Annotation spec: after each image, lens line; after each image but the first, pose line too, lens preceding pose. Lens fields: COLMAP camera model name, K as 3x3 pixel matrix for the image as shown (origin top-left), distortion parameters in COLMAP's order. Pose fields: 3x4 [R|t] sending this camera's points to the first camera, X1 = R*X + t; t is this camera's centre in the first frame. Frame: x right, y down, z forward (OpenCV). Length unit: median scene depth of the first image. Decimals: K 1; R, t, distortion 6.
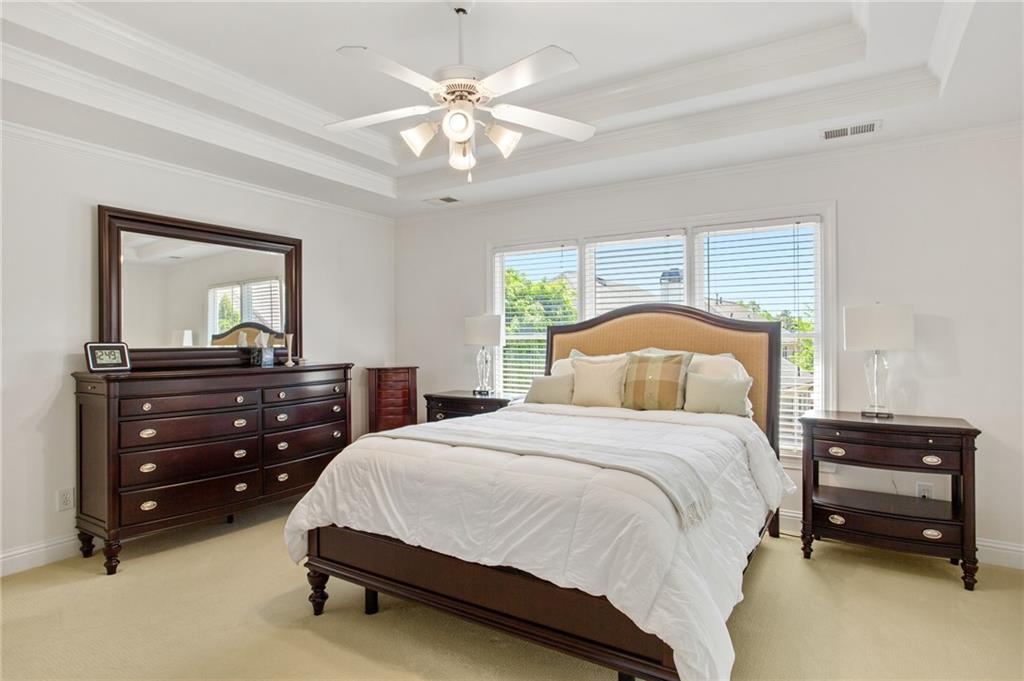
lens RADIAL K [[562.4, 0, 521.2], [0, 562.4, 341.4], [0, 0, 1]] dist [-0.015100, 0.007391]
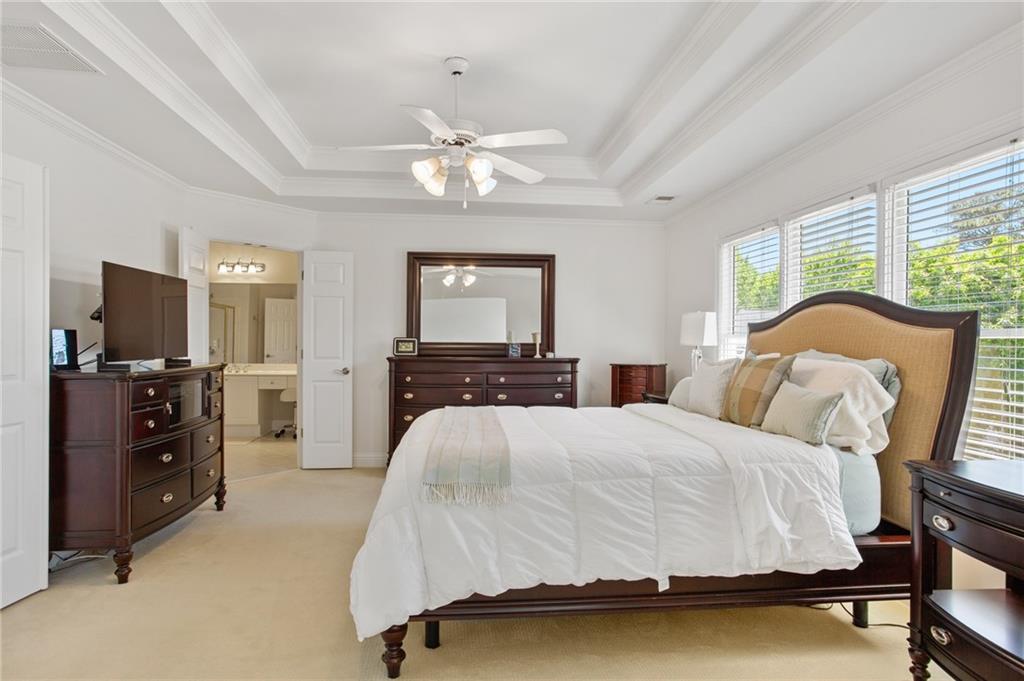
lens RADIAL K [[562.4, 0, 507.1], [0, 562.4, 340.3], [0, 0, 1]] dist [-0.015100, 0.007391]
pose [[0.618358, 0.009111, -0.785844, 0.621311], [-0.010530, 0.999939, 0.003308, 0.000714], [0.785826, 0.006229, 0.618417, 0.209635]]
